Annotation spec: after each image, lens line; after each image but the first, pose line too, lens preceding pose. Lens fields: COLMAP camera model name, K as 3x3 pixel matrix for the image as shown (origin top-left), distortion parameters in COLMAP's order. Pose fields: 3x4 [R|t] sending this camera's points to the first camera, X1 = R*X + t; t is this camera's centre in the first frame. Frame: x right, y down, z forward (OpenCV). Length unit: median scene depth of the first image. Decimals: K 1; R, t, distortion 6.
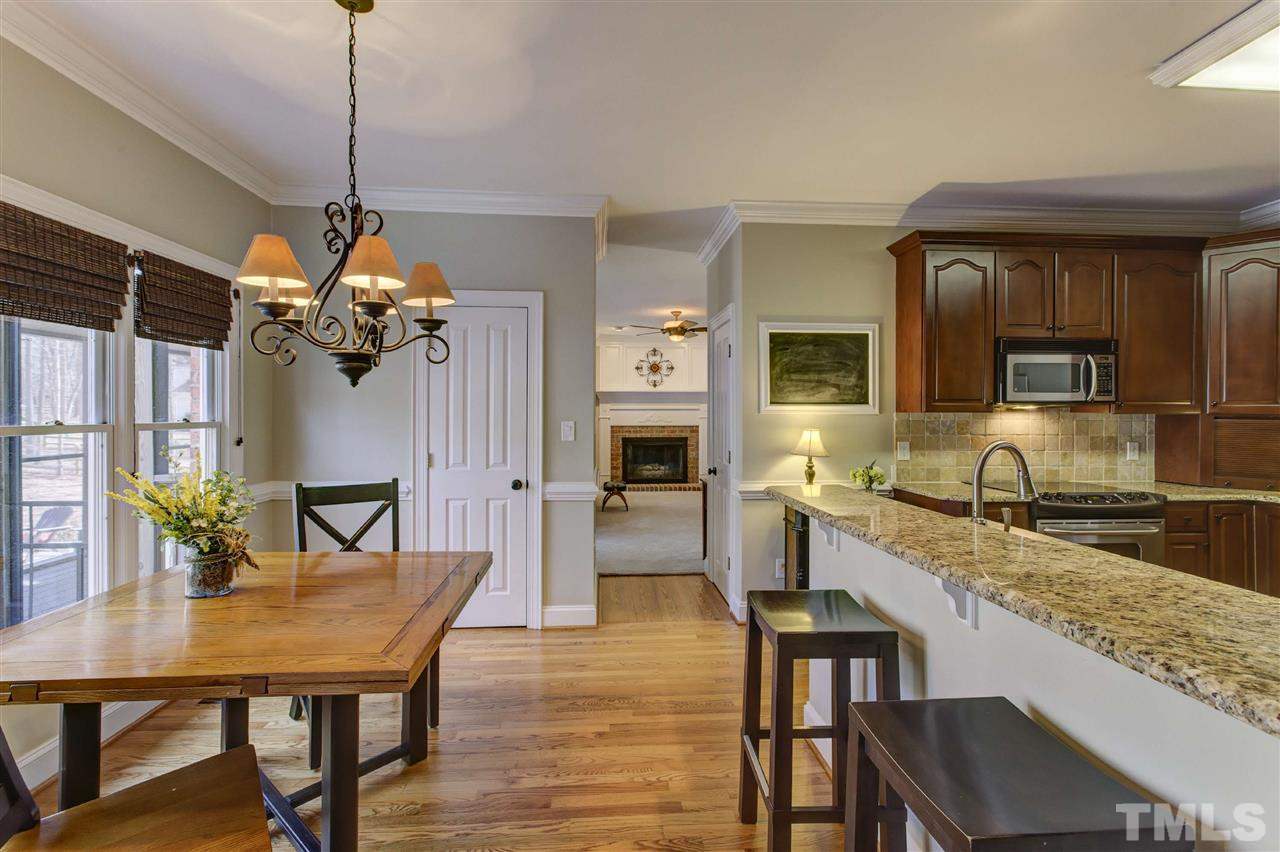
lens RADIAL K [[572.4, 0, 633.6], [0, 572.4, 417.2], [0, 0, 1]] dist [-0.000417, 0.000444]
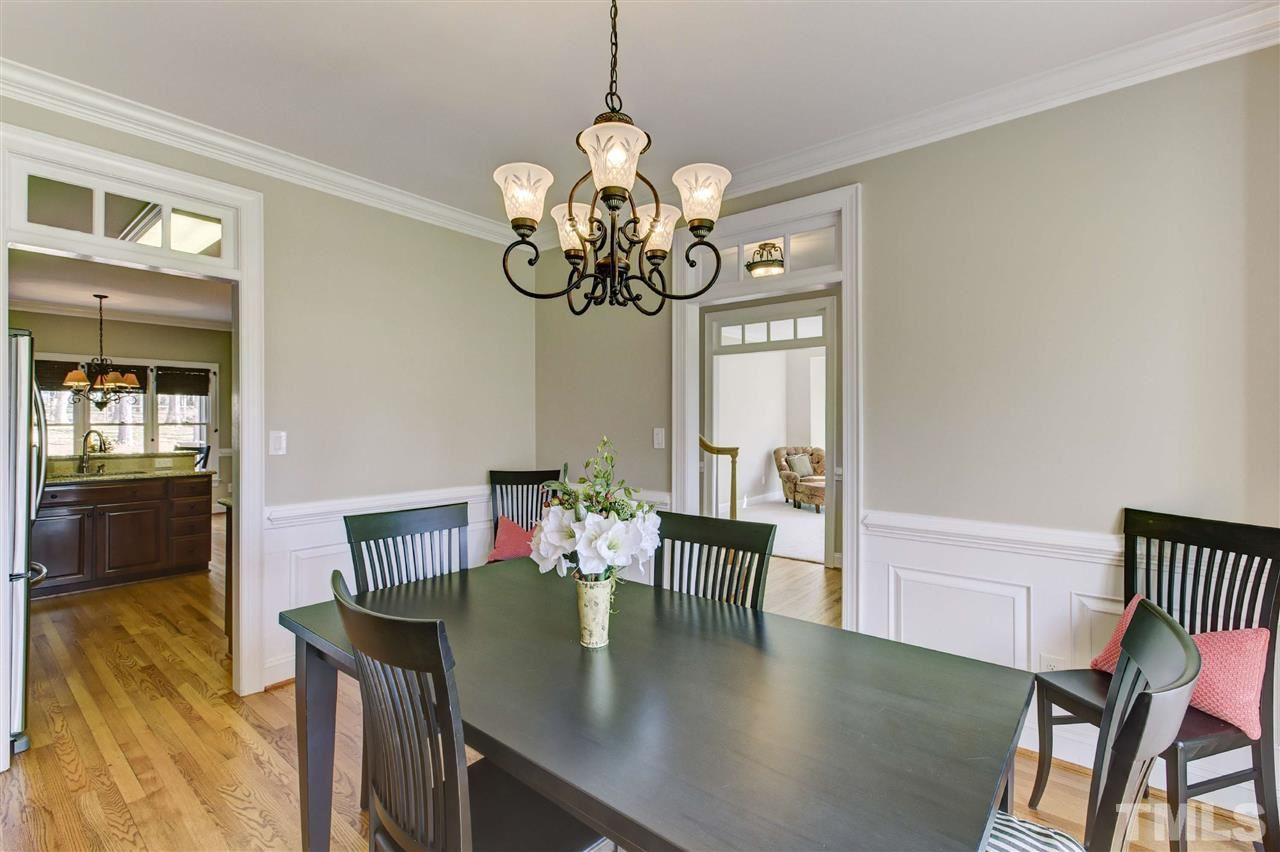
lens RADIAL K [[572.4, 0, 649.8], [0, 572.4, 422.8], [0, 0, 1]] dist [-0.000417, 0.000444]
pose [[0.736098, 0.010690, -0.676791, 2.206670], [-0.015241, 0.999884, -0.000783, -0.016648], [0.676704, 0.010892, 0.736175, 0.369819]]
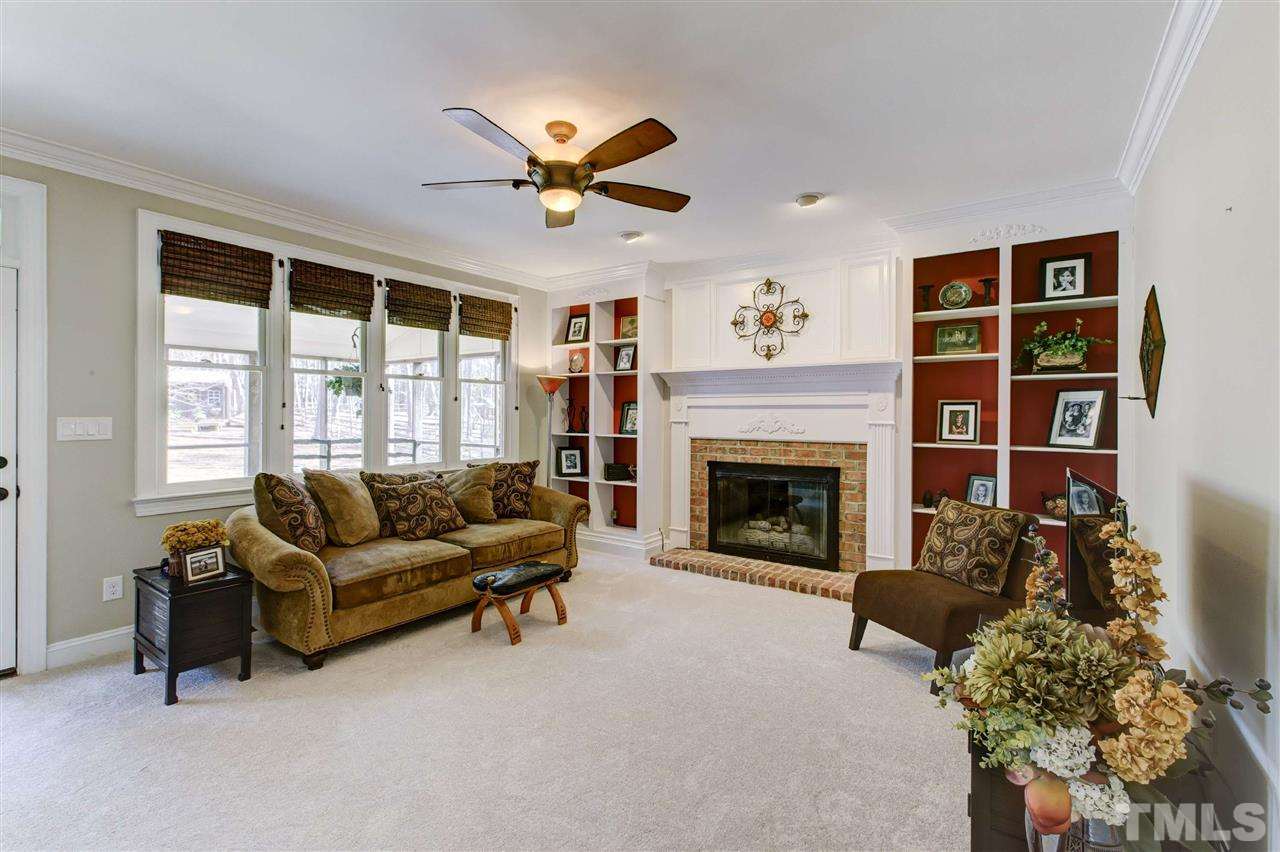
lens RADIAL K [[572.4, 0, 645.6], [0, 572.4, 417.9], [0, 0, 1]] dist [-0.000417, 0.000444]
pose [[0.792798, 0.011715, -0.609372, 0.247687], [-0.015258, 0.999883, -0.000629, -0.001721], [0.609294, 0.009797, 0.792884, 0.557549]]
